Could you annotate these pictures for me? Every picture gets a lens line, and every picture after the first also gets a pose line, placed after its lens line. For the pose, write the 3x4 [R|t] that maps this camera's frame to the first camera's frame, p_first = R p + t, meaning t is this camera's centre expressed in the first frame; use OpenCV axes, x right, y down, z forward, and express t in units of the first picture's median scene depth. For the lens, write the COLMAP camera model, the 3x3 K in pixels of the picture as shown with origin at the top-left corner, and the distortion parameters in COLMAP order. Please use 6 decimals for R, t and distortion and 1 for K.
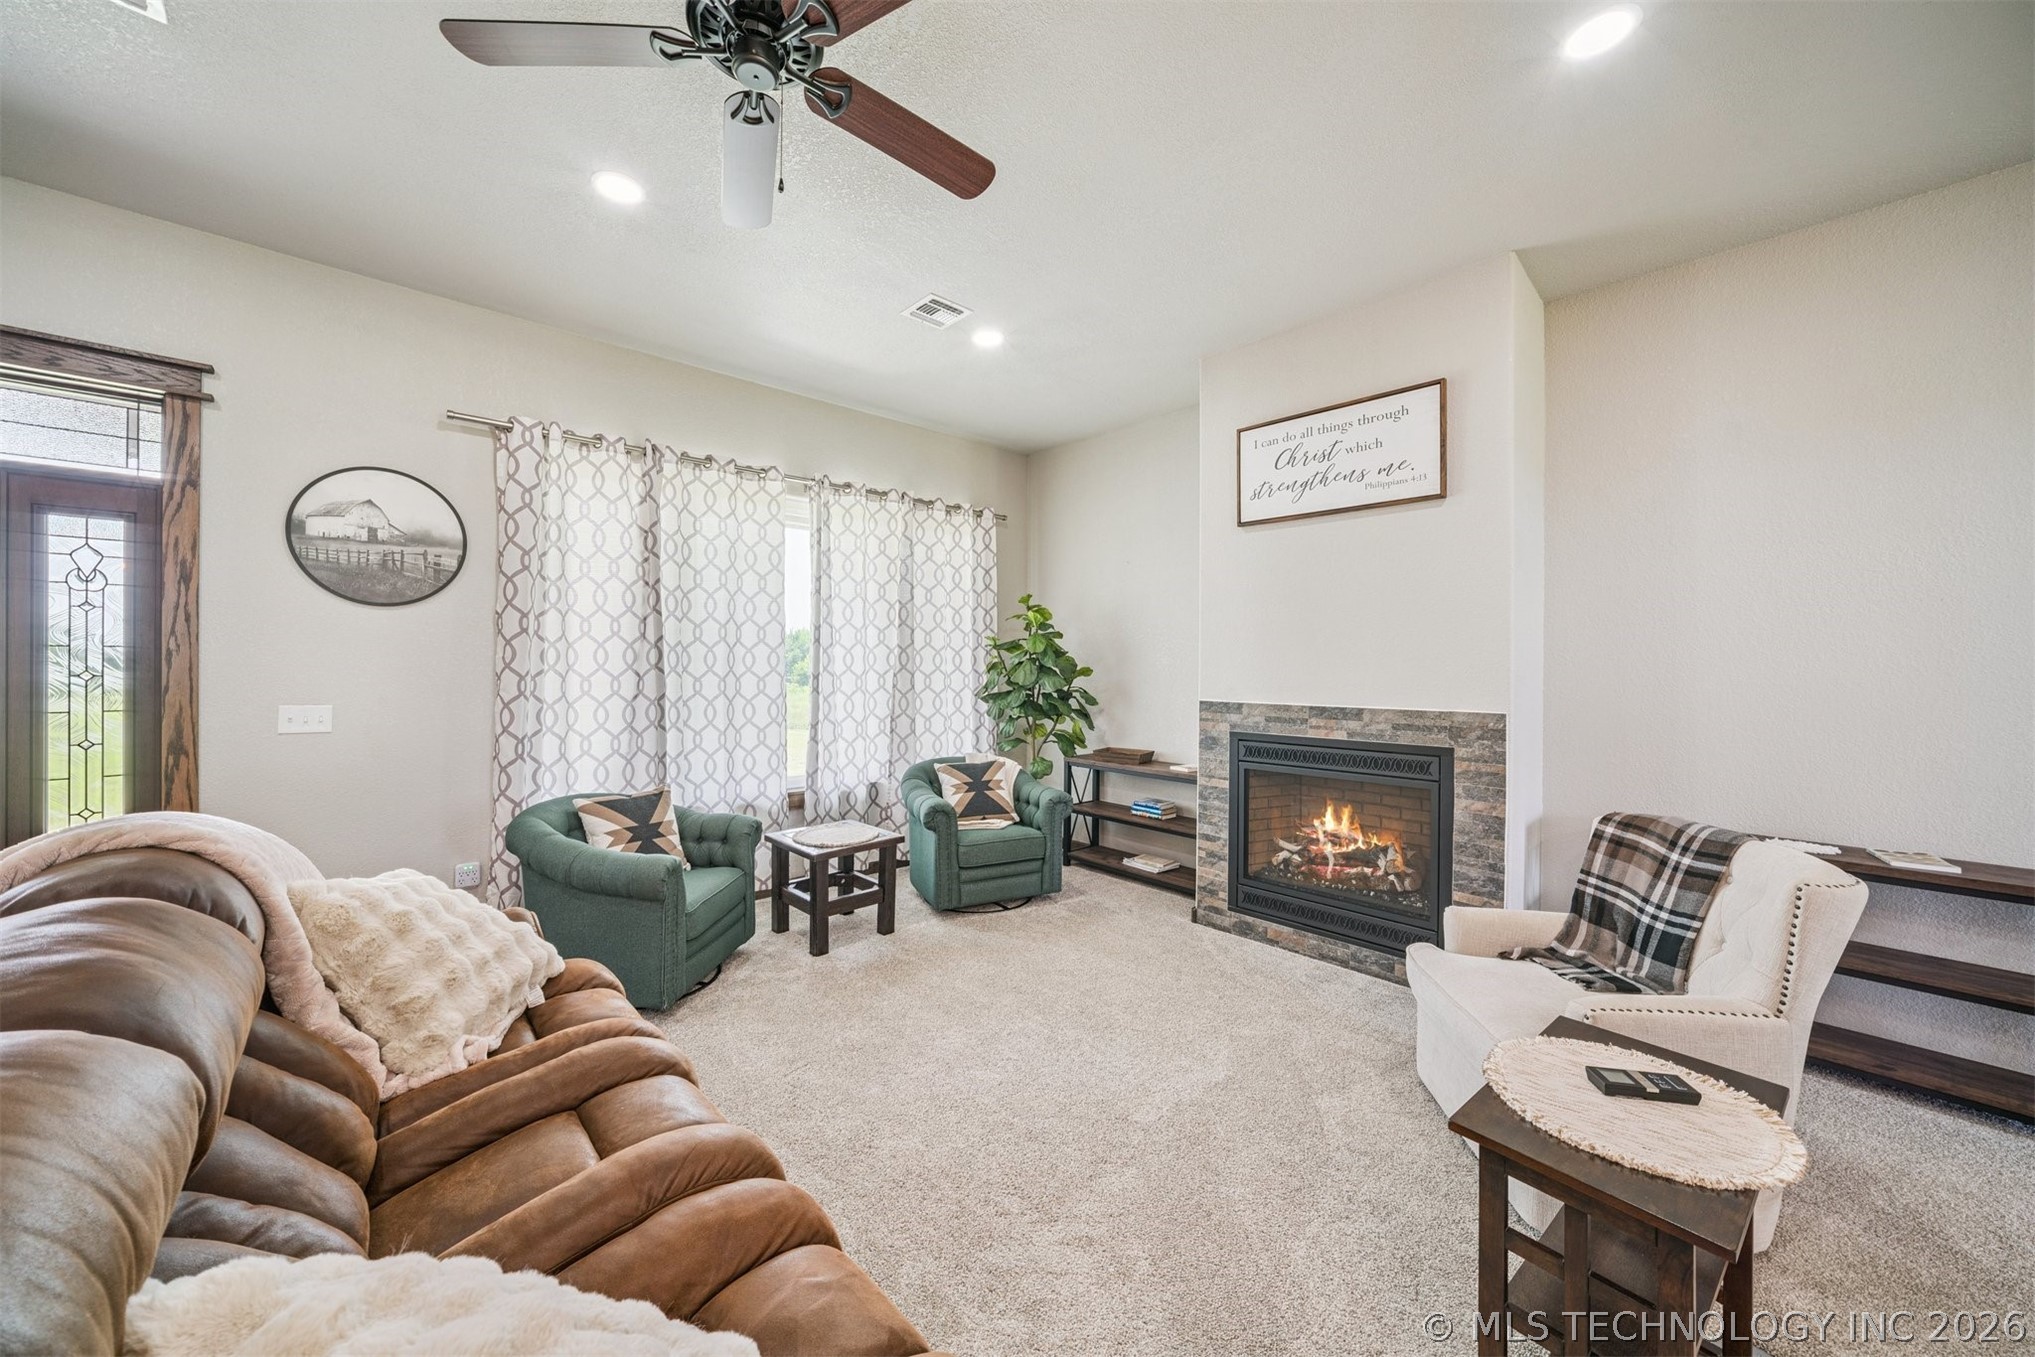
lens RADIAL K [[736.4, 0, 1015.0], [0, 736.4, 663.9], [0, 0, 1]] dist [-0.002263, 0.000804]
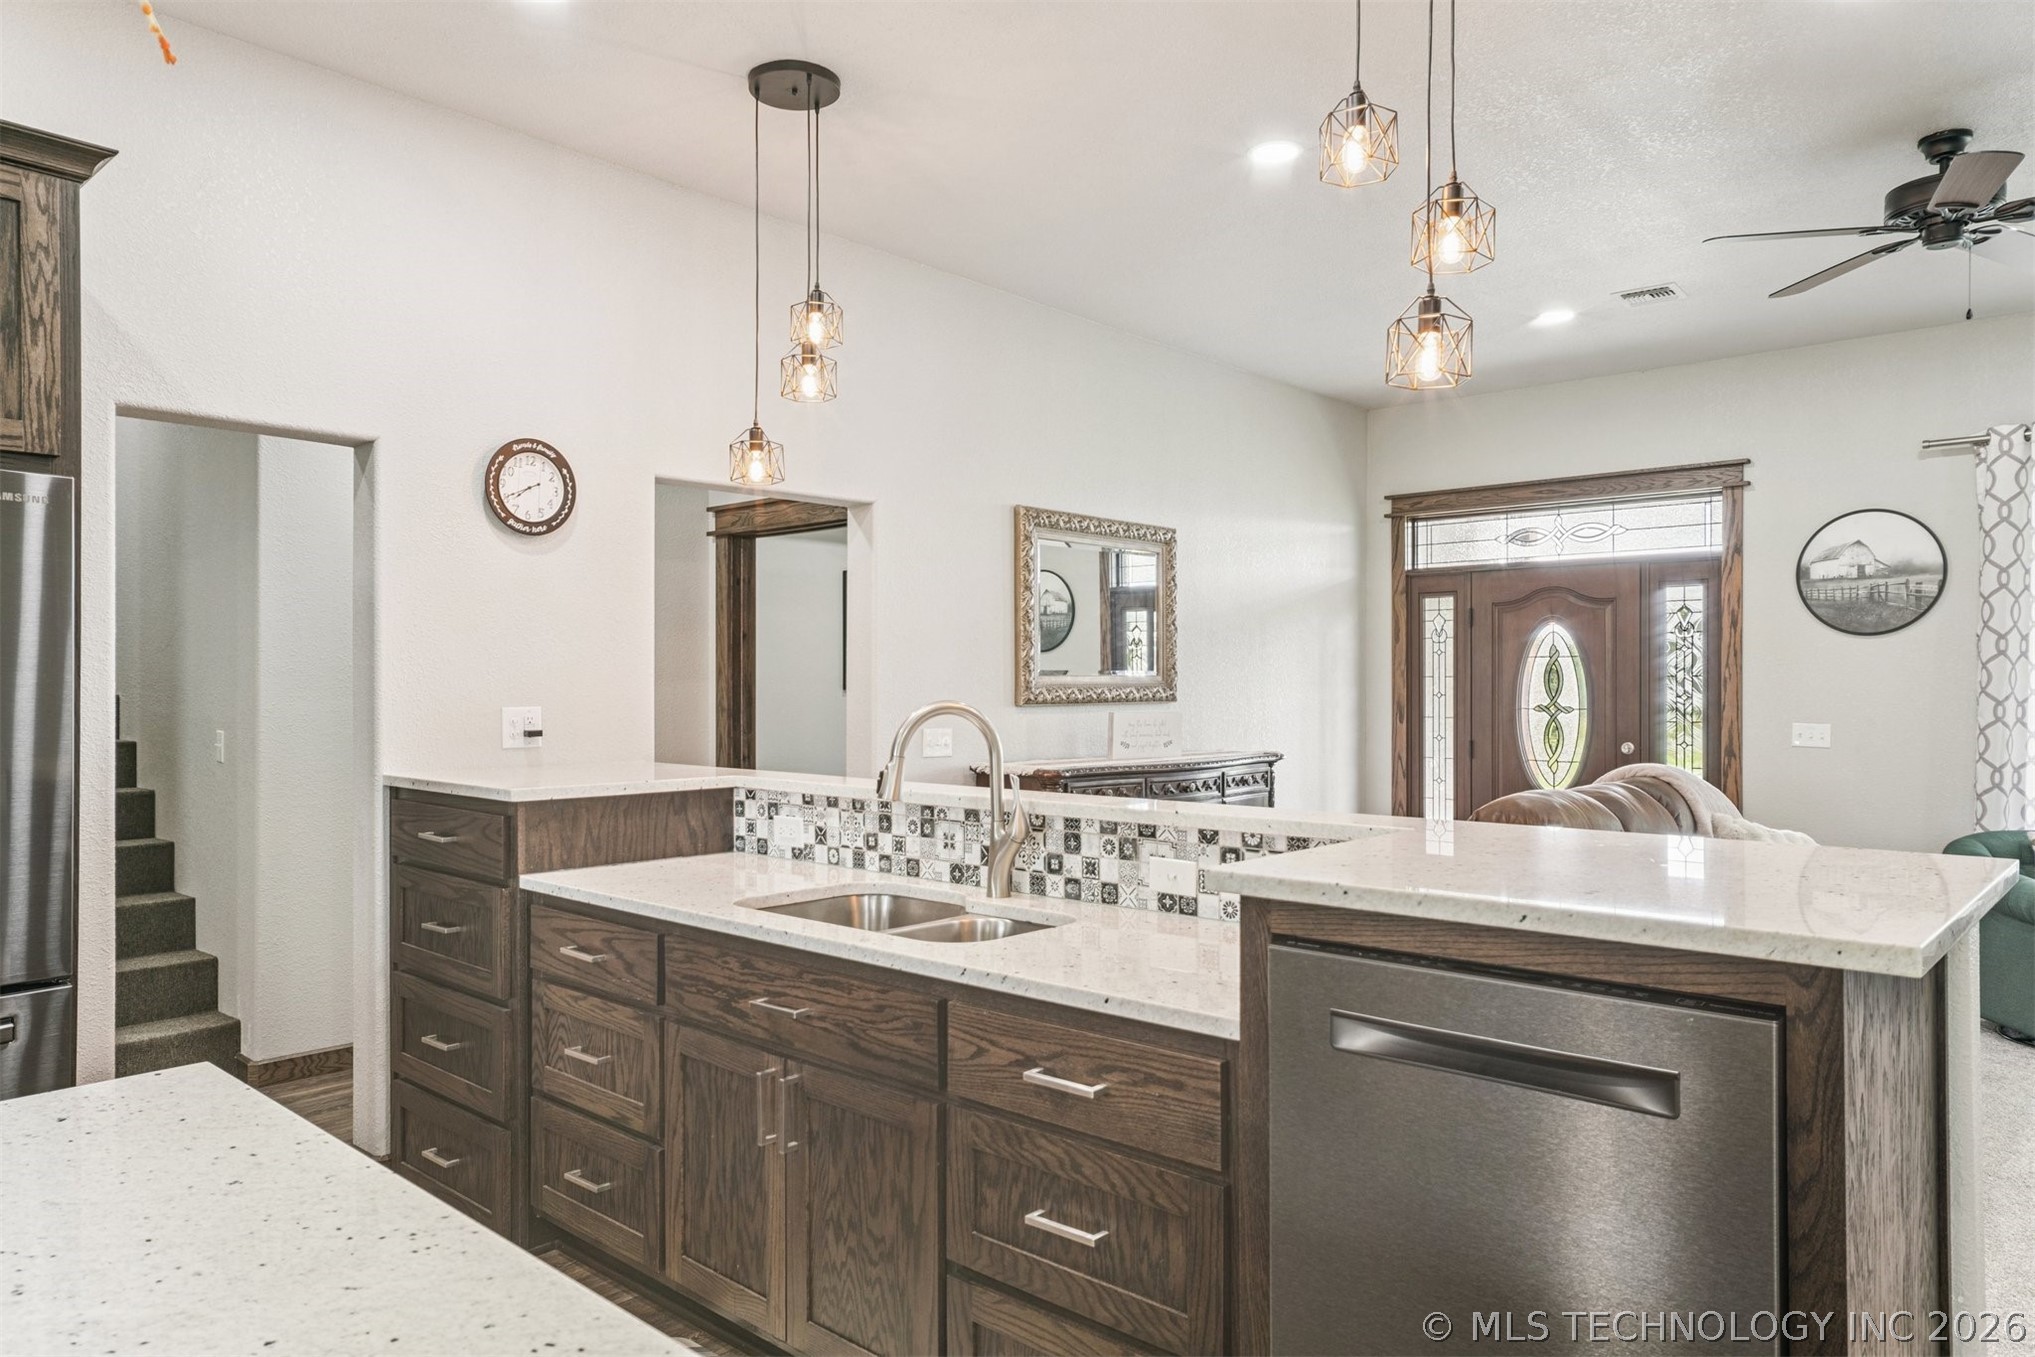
lens RADIAL K [[1269.3, 0, 1016.4], [0, 1269.3, 684.5], [0, 0, 1]] dist [-0.002113, 0.000713]
pose [[0.106743, -0.004758, -0.994275, 0.830030], [0.001235, 0.999988, -0.004653, 0.001574], [0.994286, -0.000731, 0.106748, -0.437257]]
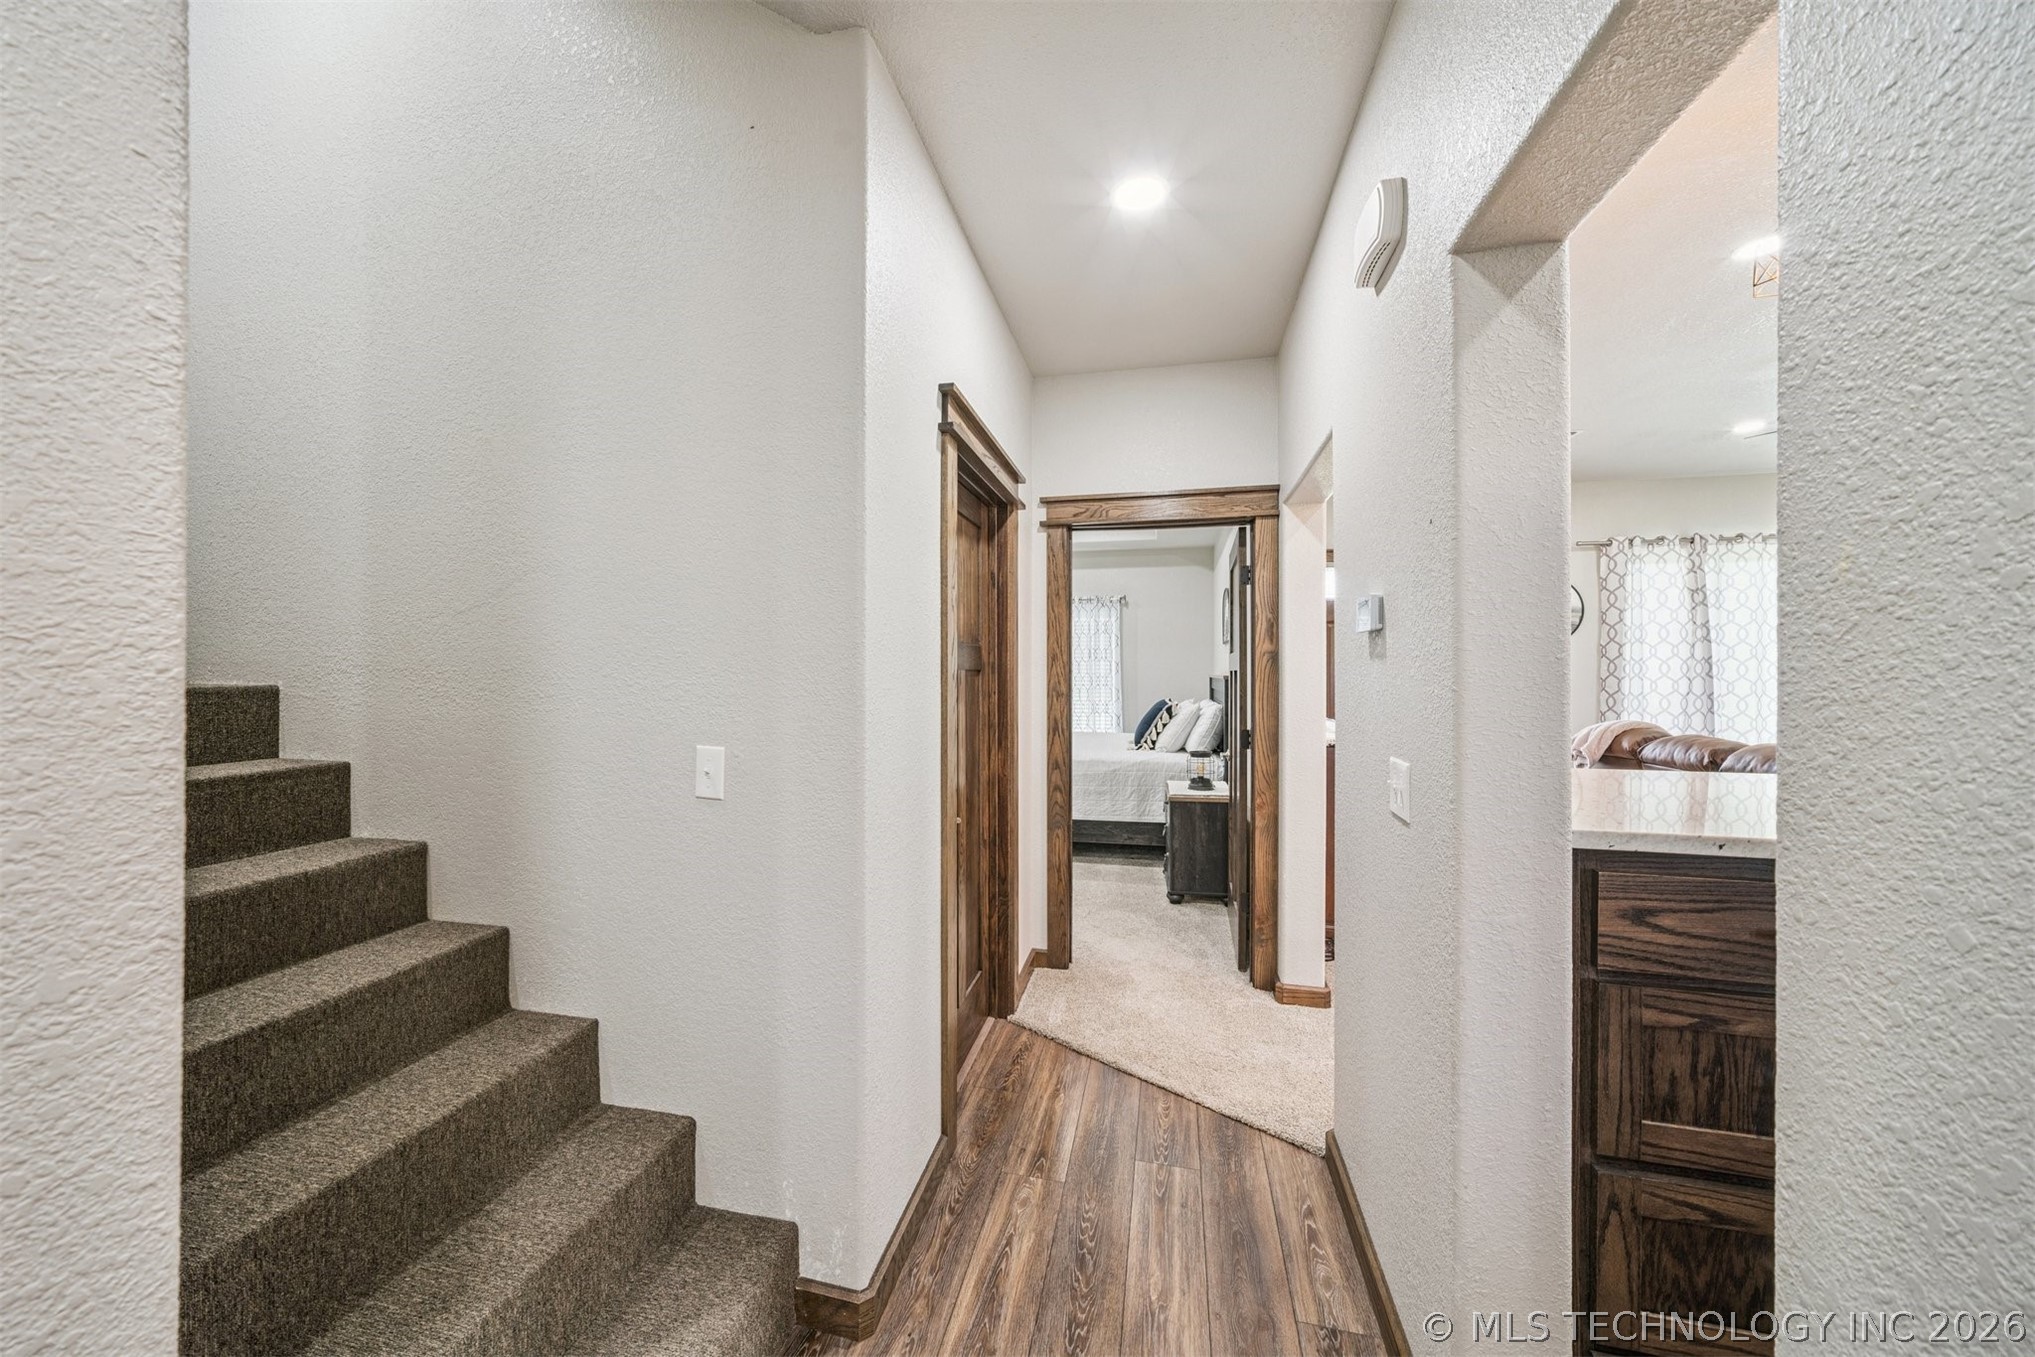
lens RADIAL K [[704.5, 0, 1010.4], [0, 704.5, 676.6], [0, 0, 1]] dist [0.000807, 0.000414]
pose [[0.577922, -0.002034, -0.816090, -0.123032], [0.004345, 0.999990, 0.000584, 0.000432], [0.816081, -0.003884, 0.577925, -1.249458]]
